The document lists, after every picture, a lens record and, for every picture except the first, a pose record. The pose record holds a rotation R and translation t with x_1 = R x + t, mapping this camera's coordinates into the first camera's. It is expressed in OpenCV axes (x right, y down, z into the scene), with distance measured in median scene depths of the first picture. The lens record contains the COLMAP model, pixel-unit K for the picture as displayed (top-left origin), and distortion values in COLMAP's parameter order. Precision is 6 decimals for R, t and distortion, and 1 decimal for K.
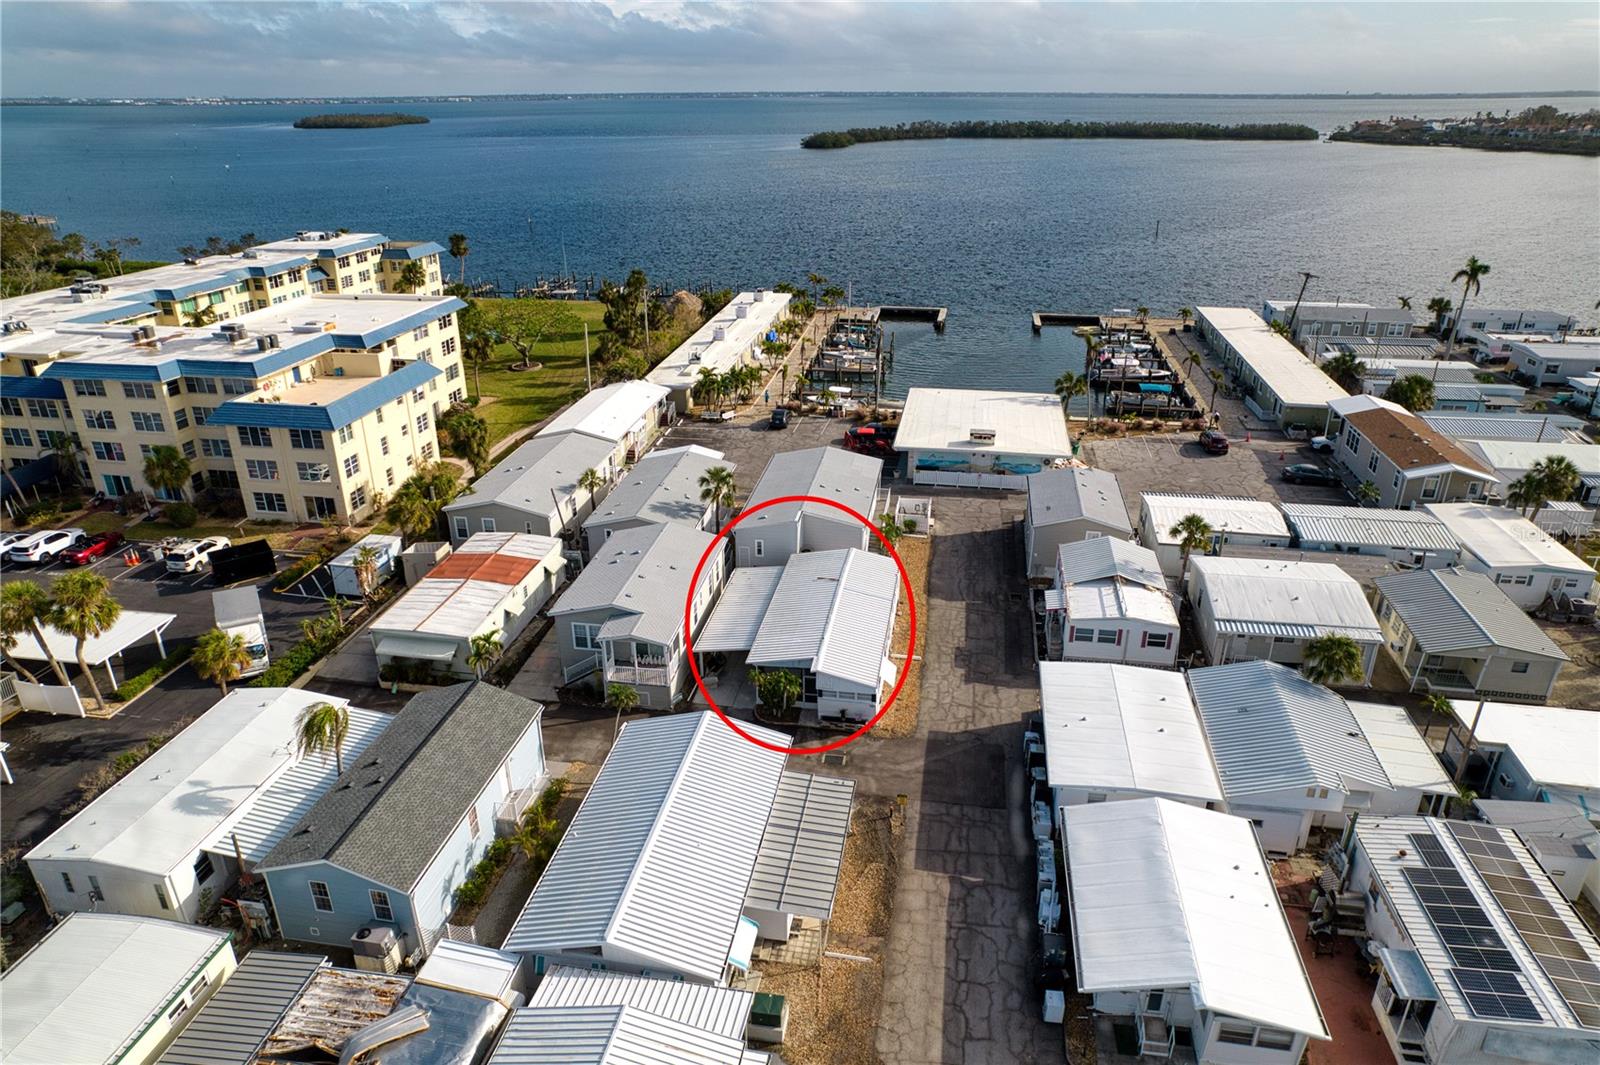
lens RADIAL K [[1034.5, 0, 800.0], [0, 1034.5, 532.5], [0, 0, 1]] dist [-0.080002, 0.078051]
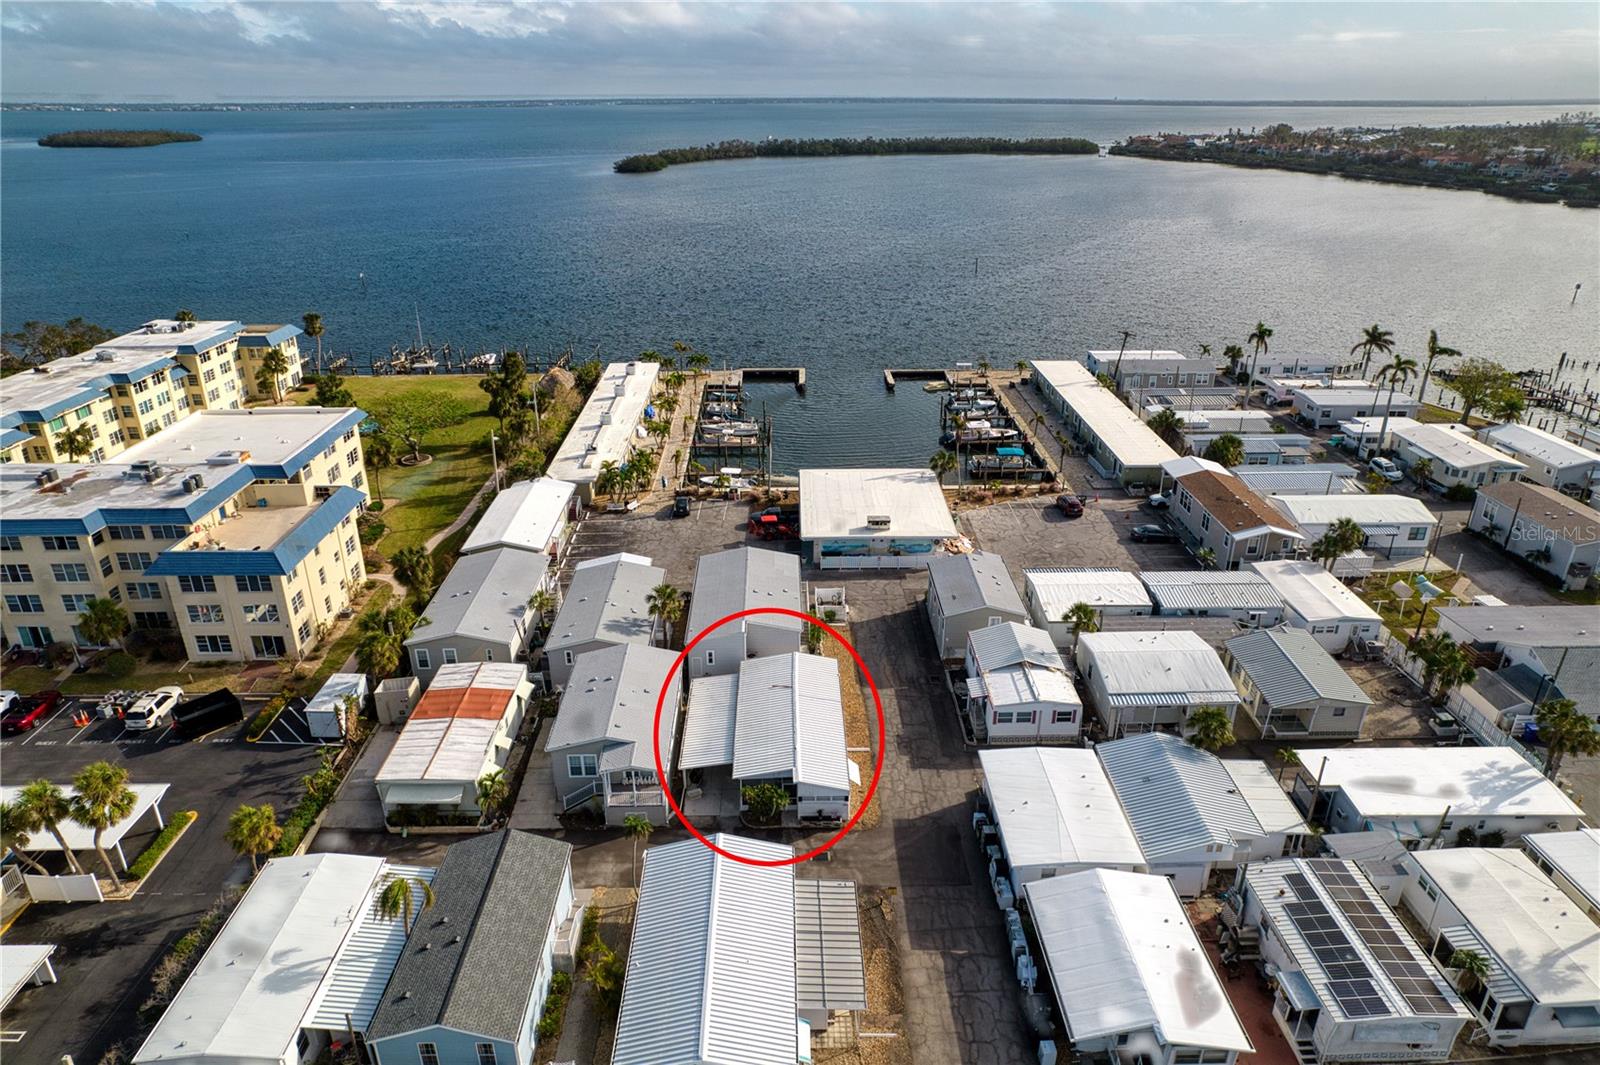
lens RADIAL K [[1034.5, 0, 800.0], [0, 1034.5, 532.5], [0, 0, 1]] dist [-0.080002, 0.078051]
pose [[0.983241, -0.071657, 0.167635, -0.114077], [0.072332, 0.997378, 0.002085, -0.108251], [-0.167345, 0.010076, 0.985847, -0.108619]]
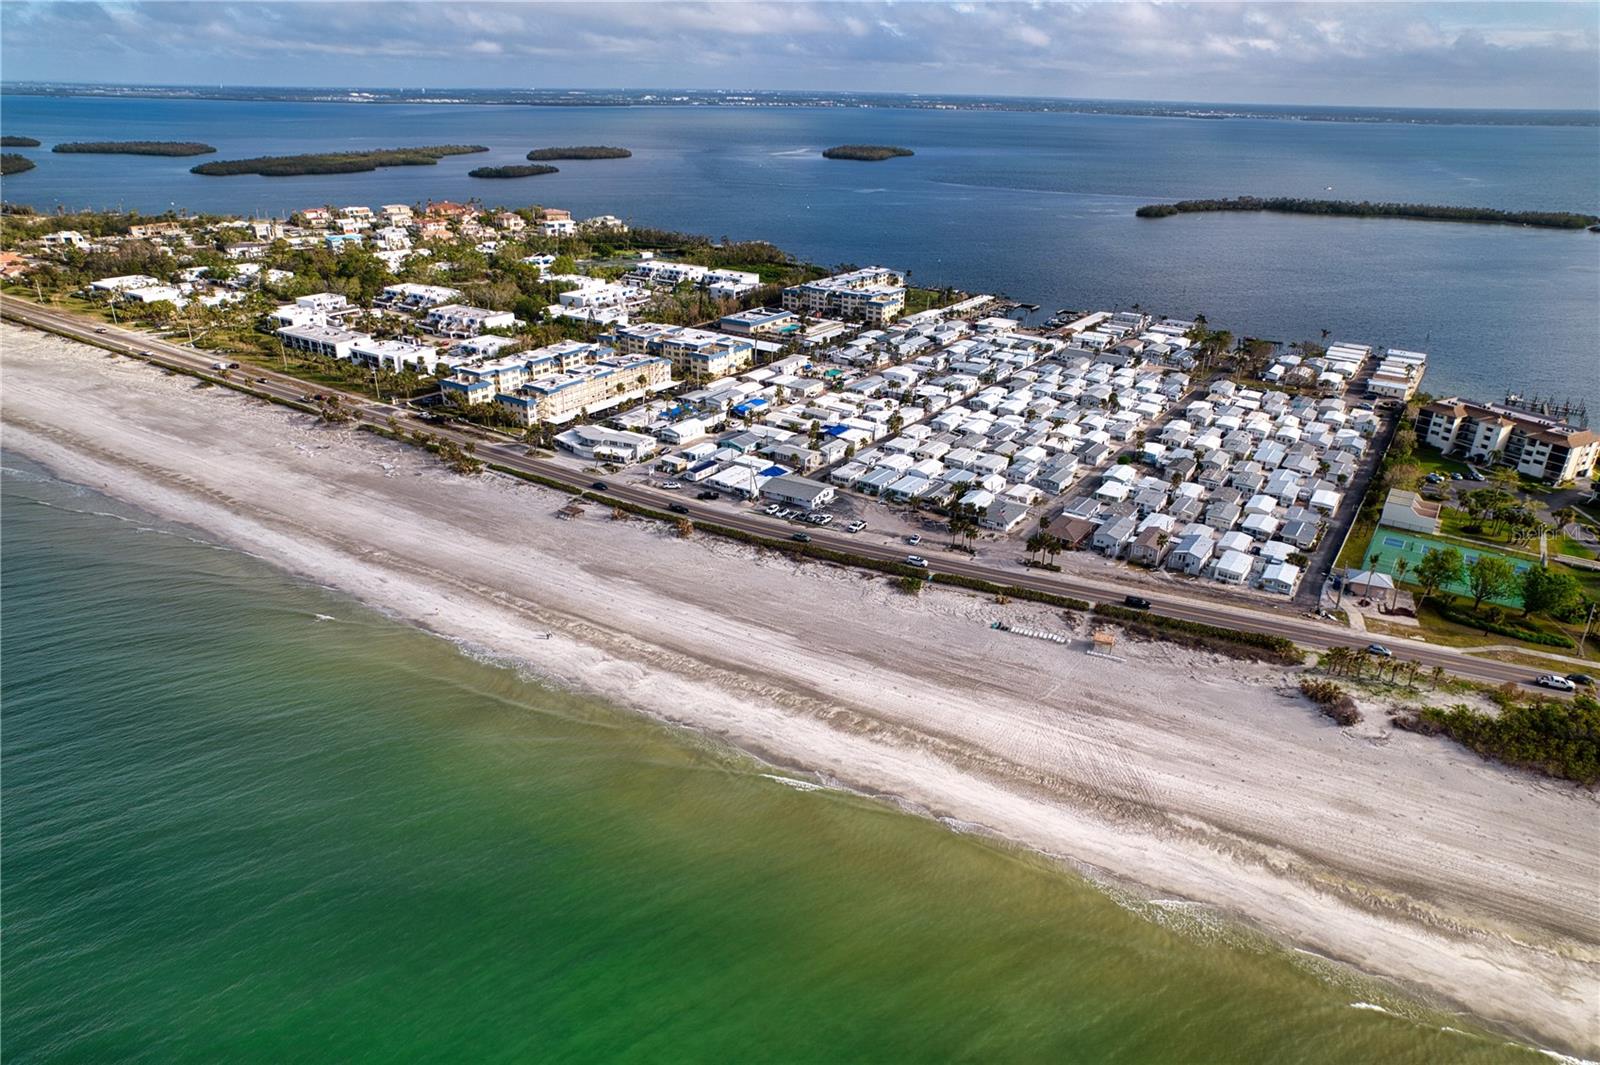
lens RADIAL K [[1018.4, 0, 800.0], [0, 1018.4, 532.5], [0, 0, 1]] dist [-0.000123, -0.000022]
pose [[0.907484, 0.189499, -0.374917, 1.786728], [-0.189469, 0.981177, 0.037319, 1.182636], [0.374932, 0.037169, 0.926307, -5.214123]]
